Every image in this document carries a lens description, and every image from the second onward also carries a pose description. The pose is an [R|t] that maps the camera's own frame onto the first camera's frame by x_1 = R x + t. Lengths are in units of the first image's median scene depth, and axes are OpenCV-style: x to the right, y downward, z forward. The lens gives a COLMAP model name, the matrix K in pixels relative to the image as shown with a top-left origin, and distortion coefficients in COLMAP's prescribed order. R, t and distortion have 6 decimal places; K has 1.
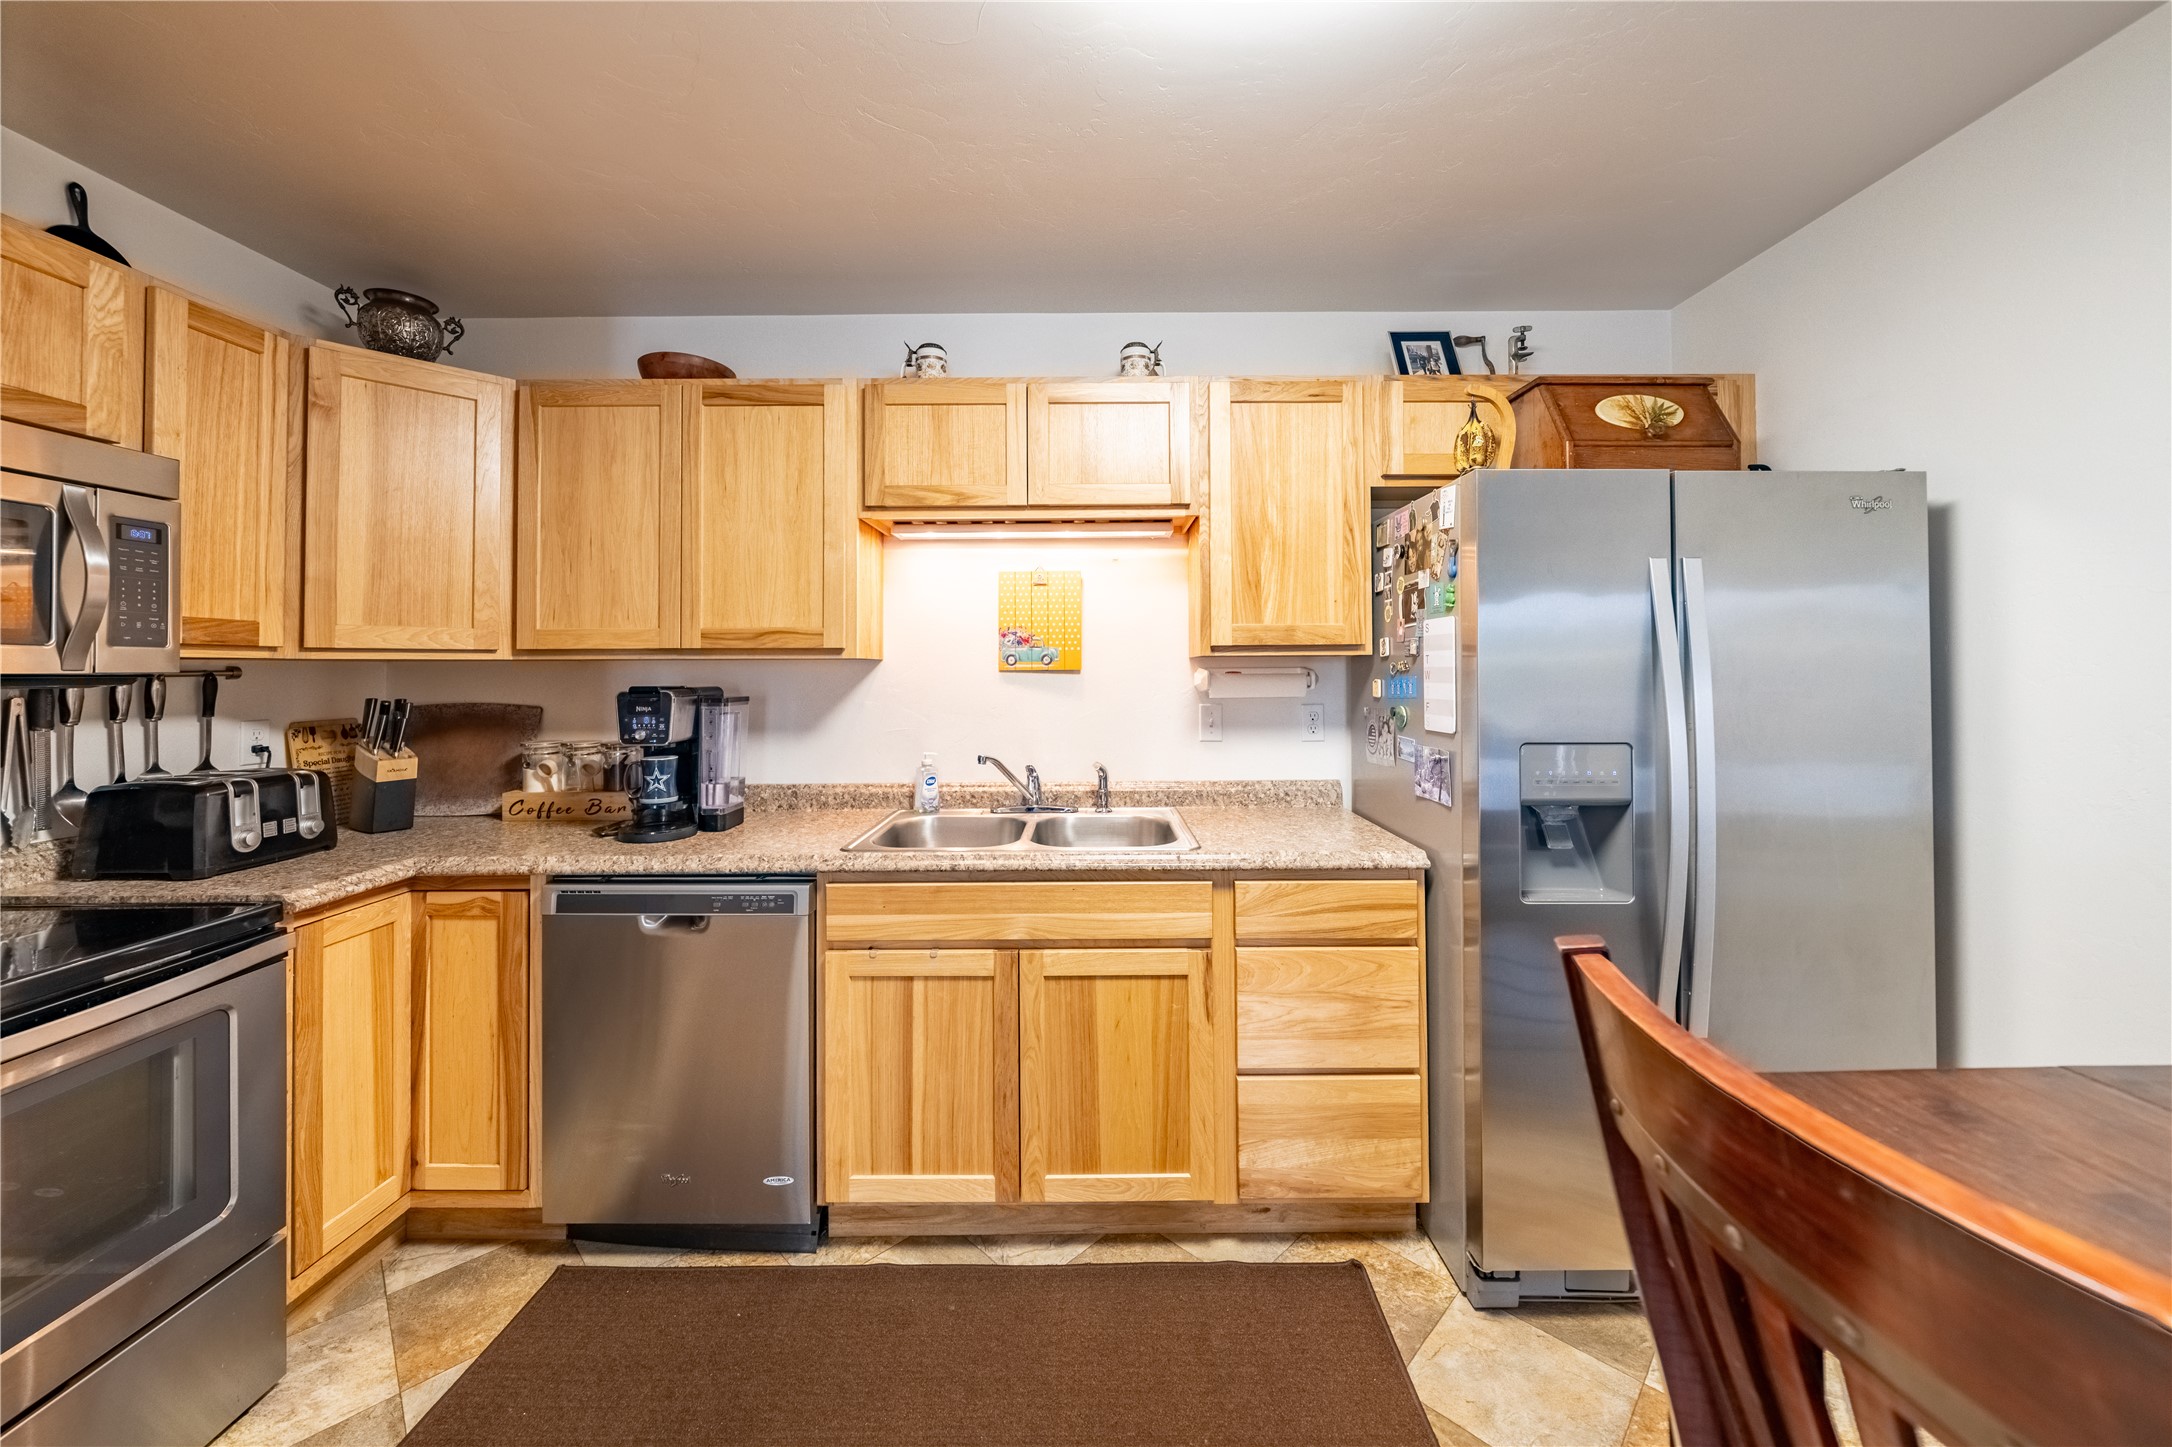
lens RADIAL K [[881.6, 0, 1149.2], [0, 881.6, 660.1], [0, 0, 1]] dist [-0.000389, -0.000096]
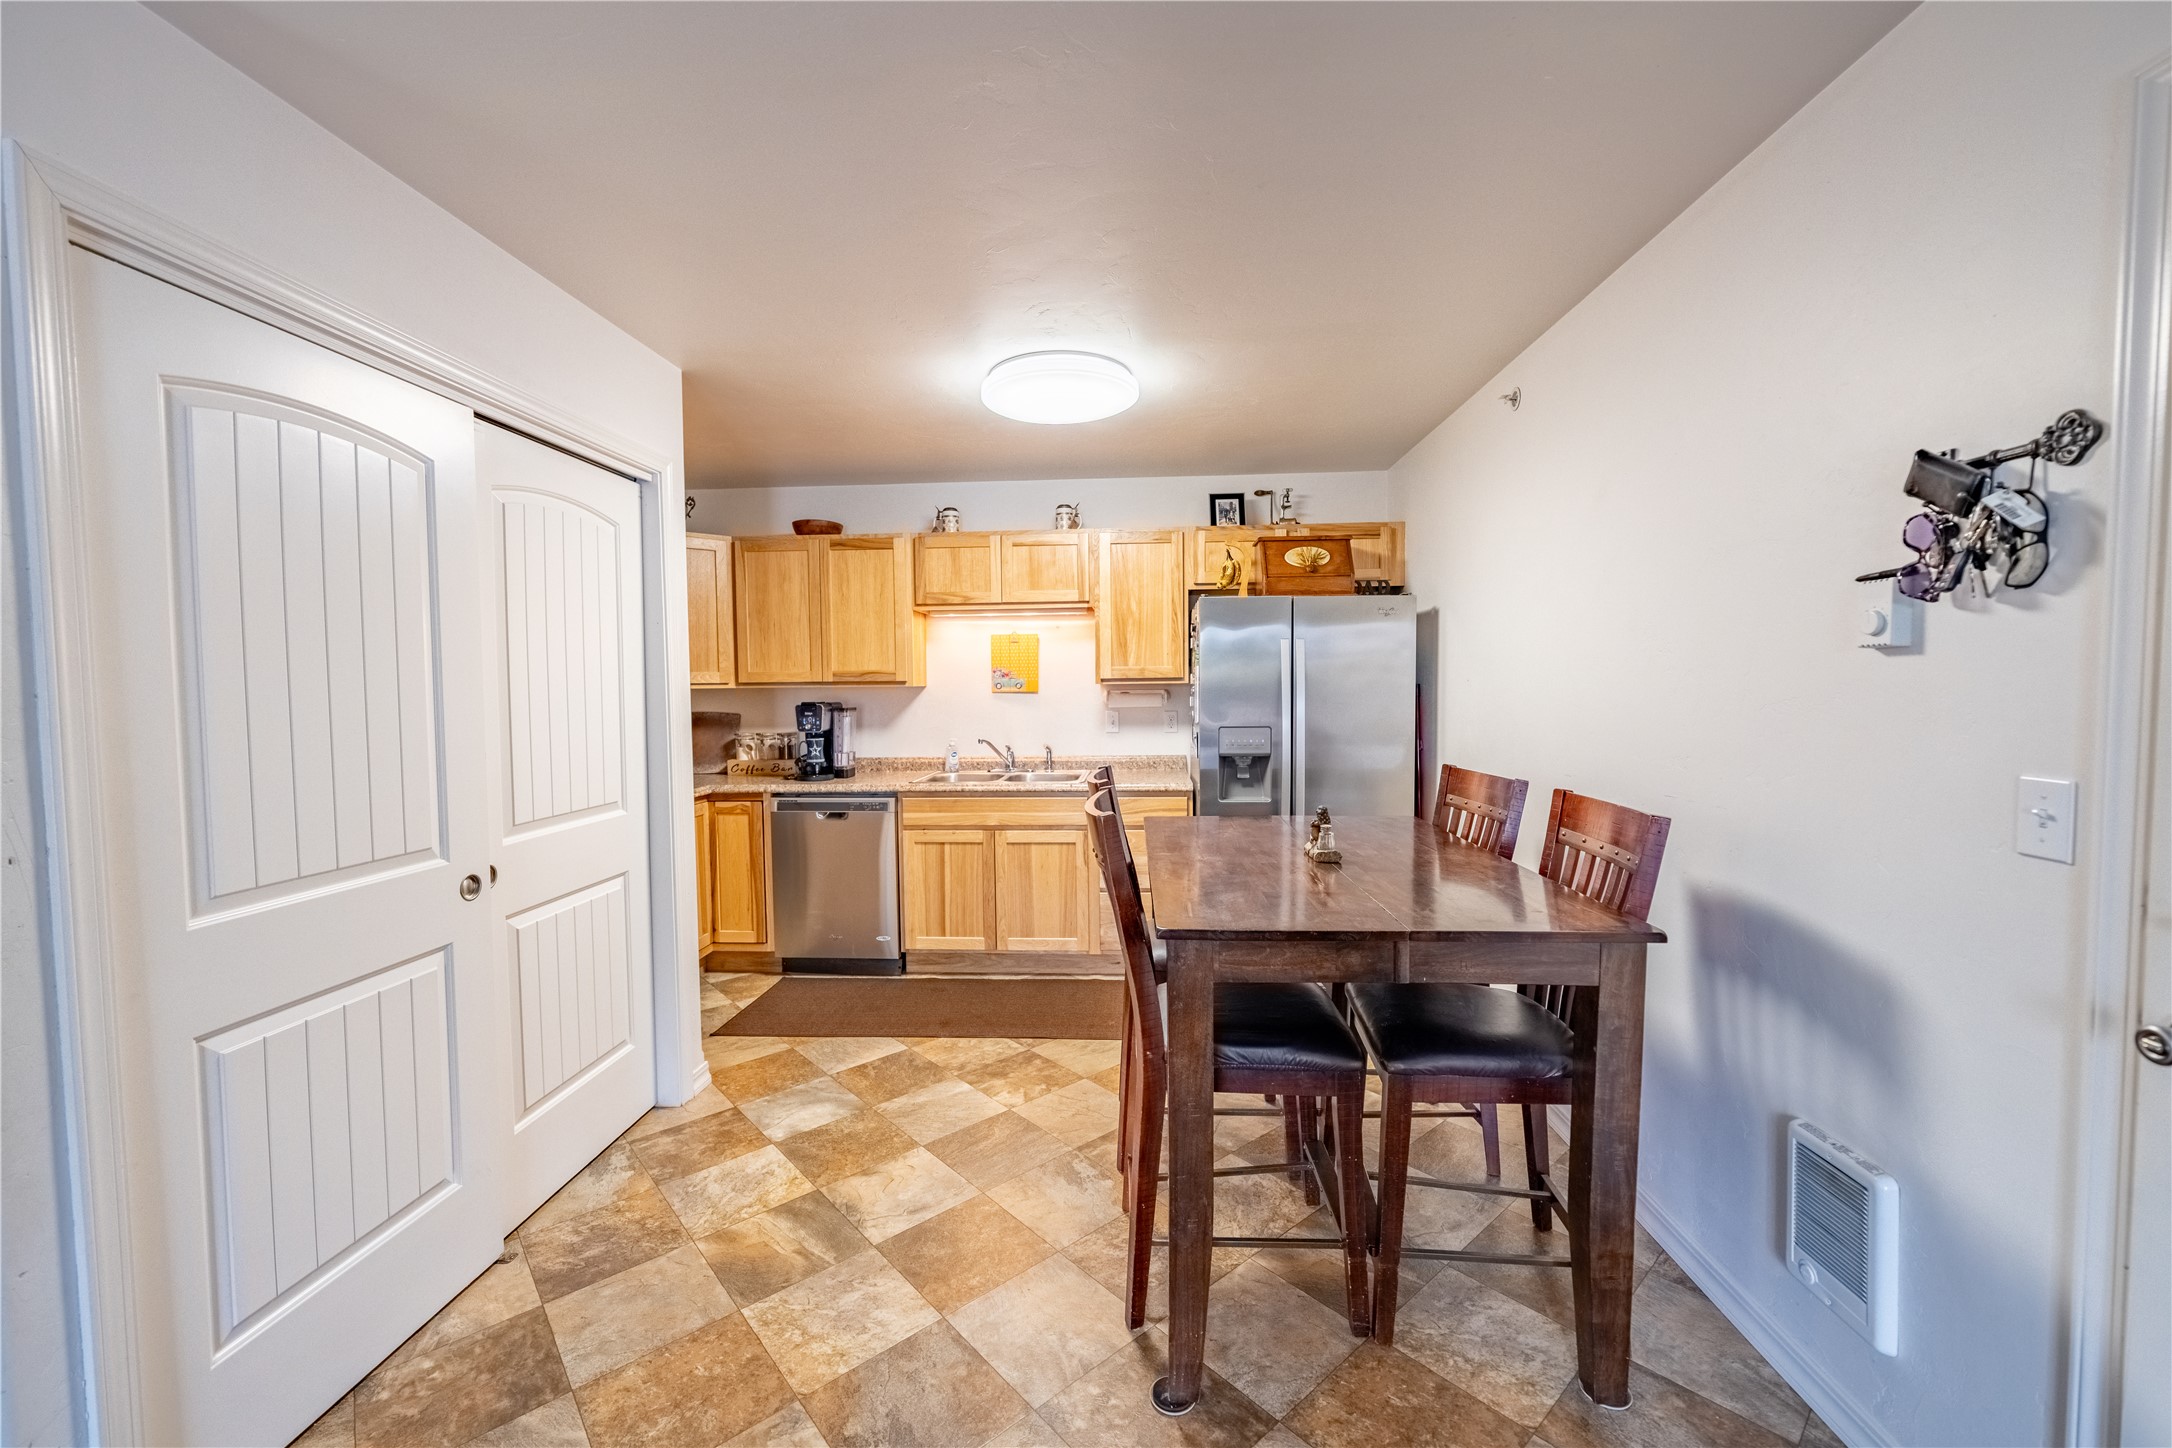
lens RADIAL K [[852.1, 0, 1071.7], [0, 852.1, 725.5], [0, 0, 1]] dist [0.000469, 0.000010]
pose [[0.992515, -0.000932, -0.122118, 0.233089], [0.008156, 0.998244, 0.058668, -0.023852], [0.121849, -0.059225, 0.990780, -0.792395]]
